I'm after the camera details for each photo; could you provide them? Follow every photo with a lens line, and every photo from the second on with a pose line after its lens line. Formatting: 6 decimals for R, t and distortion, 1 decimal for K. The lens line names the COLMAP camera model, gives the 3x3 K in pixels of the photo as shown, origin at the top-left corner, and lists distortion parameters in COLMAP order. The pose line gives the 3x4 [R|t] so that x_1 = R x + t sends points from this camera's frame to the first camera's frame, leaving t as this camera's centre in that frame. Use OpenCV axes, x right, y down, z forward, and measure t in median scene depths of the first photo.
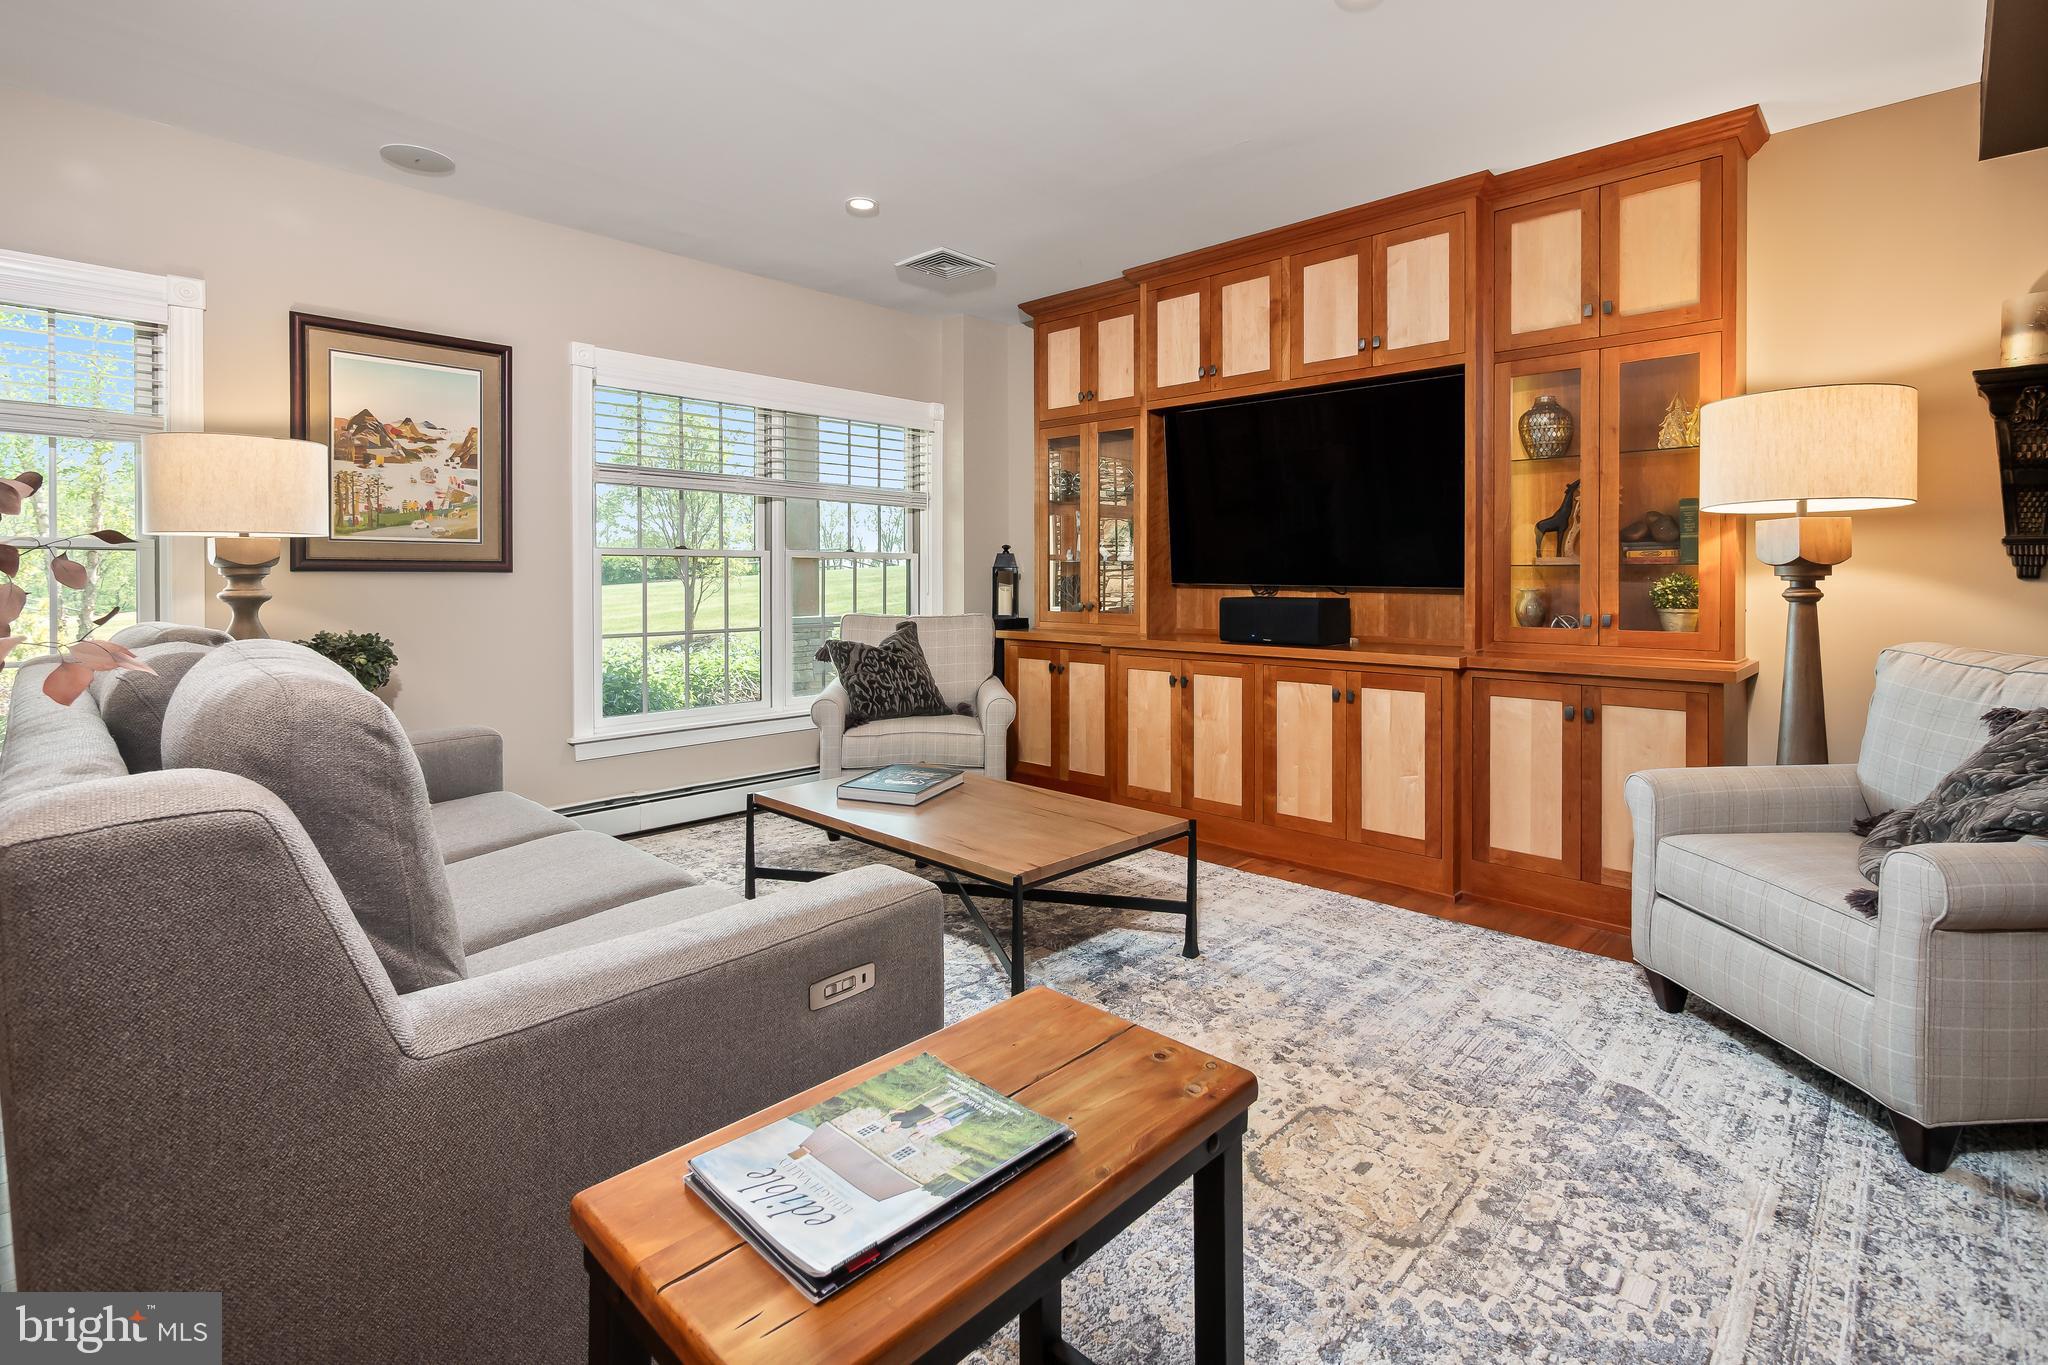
lens RADIAL K [[975.7, 0, 1032.6], [0, 975.7, 577.1], [0, 0, 1]] dist [-0.000039, 0.000531]
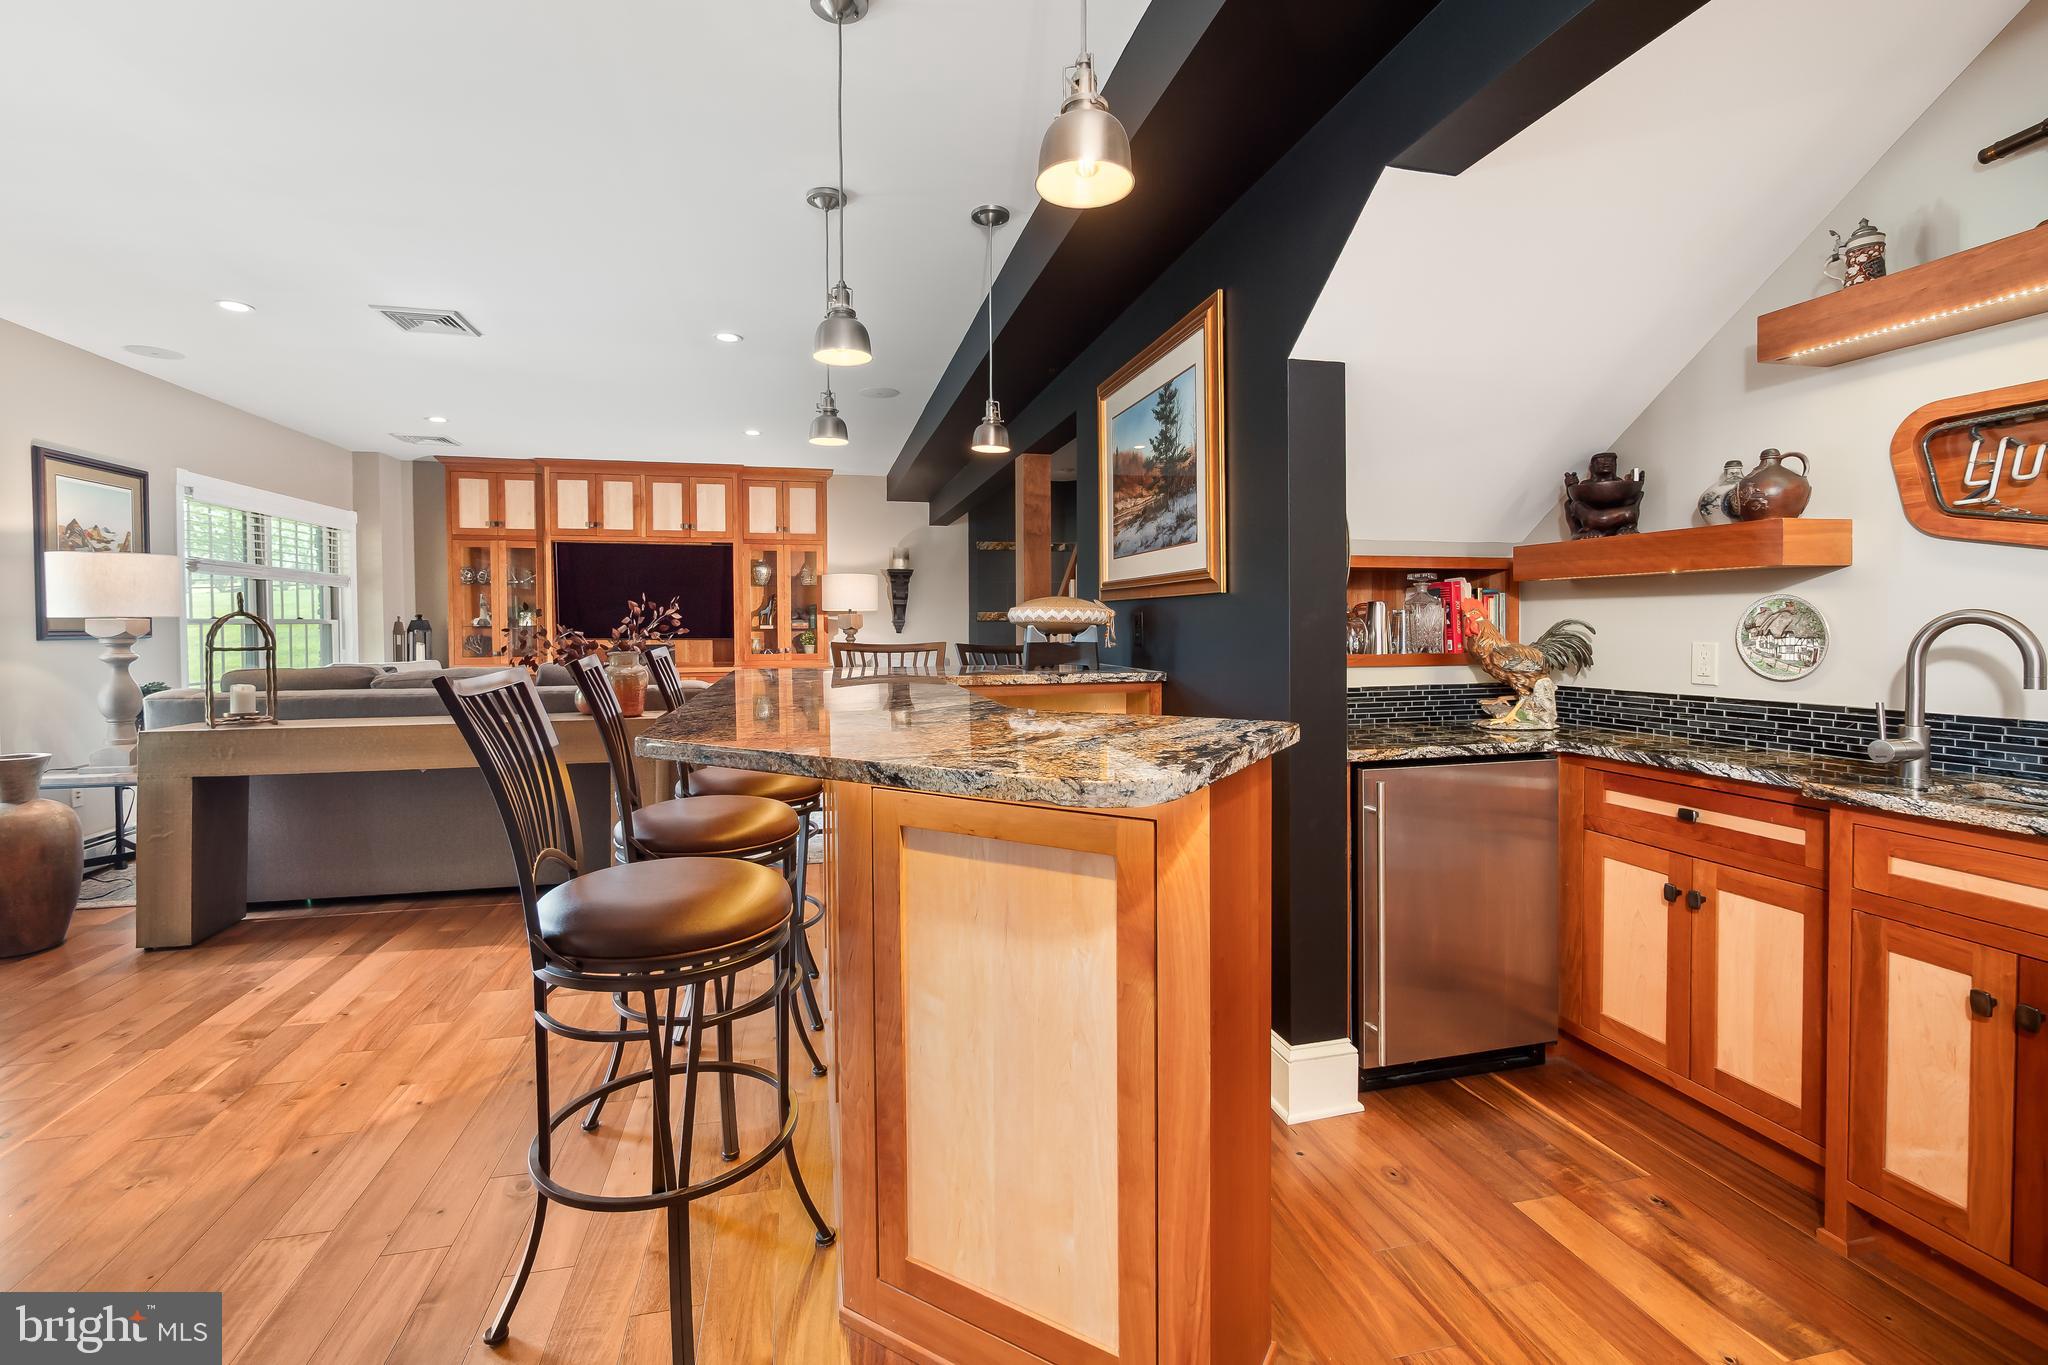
lens RADIAL K [[879.9, 0, 990.6], [0, 879.9, 648.6], [0, 0, 1]] dist [-0.001427, -0.001087]
pose [[0.559052, -0.028988, 0.828625, -0.931156], [0.004295, 0.999476, 0.032068, -0.026122], [-0.829121, -0.014369, 0.558884, -0.677942]]
